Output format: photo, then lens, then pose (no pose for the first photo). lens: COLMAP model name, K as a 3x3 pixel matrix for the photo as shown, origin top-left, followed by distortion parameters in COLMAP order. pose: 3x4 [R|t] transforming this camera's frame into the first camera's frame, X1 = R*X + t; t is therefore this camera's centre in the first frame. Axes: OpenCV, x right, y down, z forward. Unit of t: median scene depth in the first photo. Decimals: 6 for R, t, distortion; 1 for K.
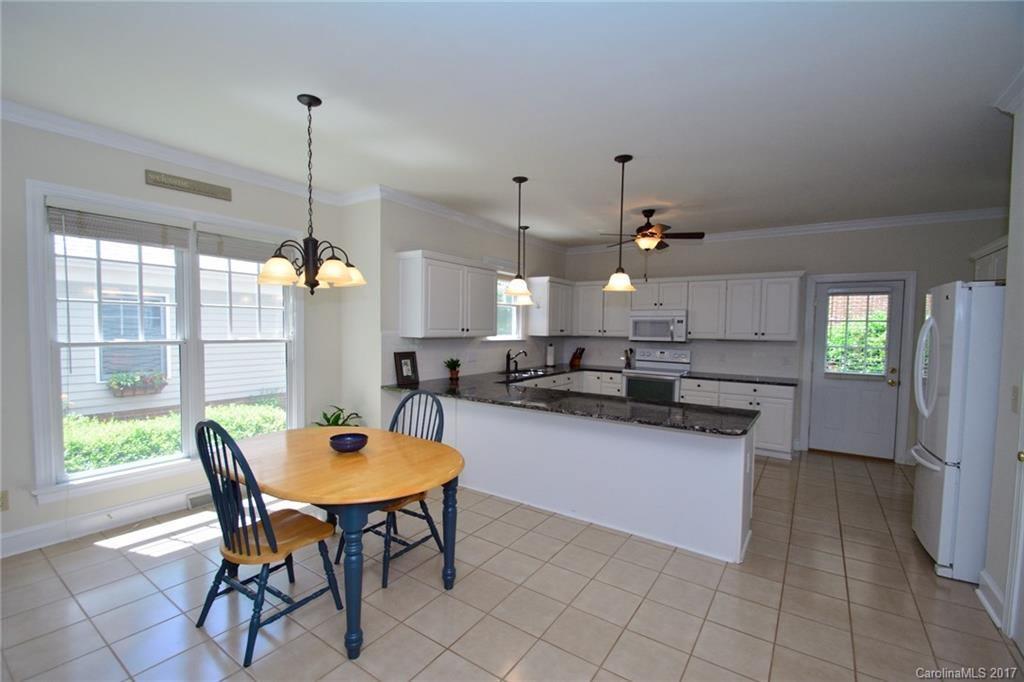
lens RADIAL K [[444.4, 0, 512.0], [0, 444.4, 341.0], [0, 0, 1]] dist [-0.001894, -0.000548]
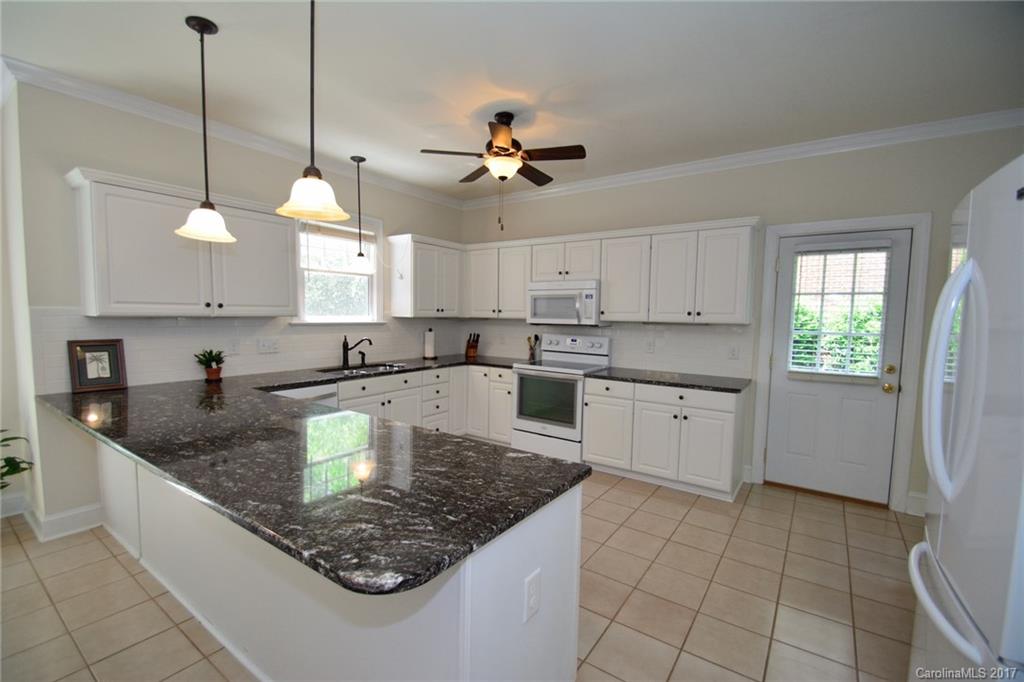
lens RADIAL K [[448.5, 0, 508.1], [0, 448.5, 343.0], [0, 0, 1]] dist [0.001857, 0.000228]
pose [[0.999920, 0.001494, -0.012552, 0.280371], [-0.001046, 0.999365, 0.035626, 0.005040], [0.012597, -0.035610, 0.999286, 0.308211]]
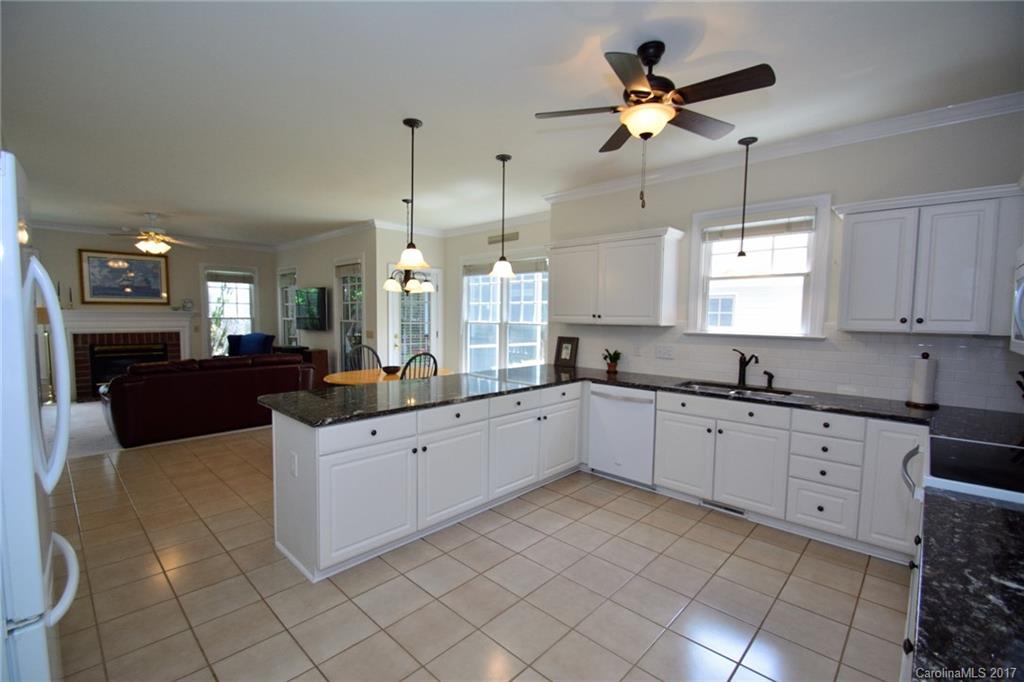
lens RADIAL K [[444.4, 0, 512.0], [0, 444.4, 341.0], [0, 0, 1]] dist [-0.001894, -0.000548]
pose [[-0.150995, 0.039942, -0.987727, 0.686170], [-0.044971, 0.997871, 0.047227, -0.008284], [0.987511, 0.051550, -0.148877, 0.835556]]
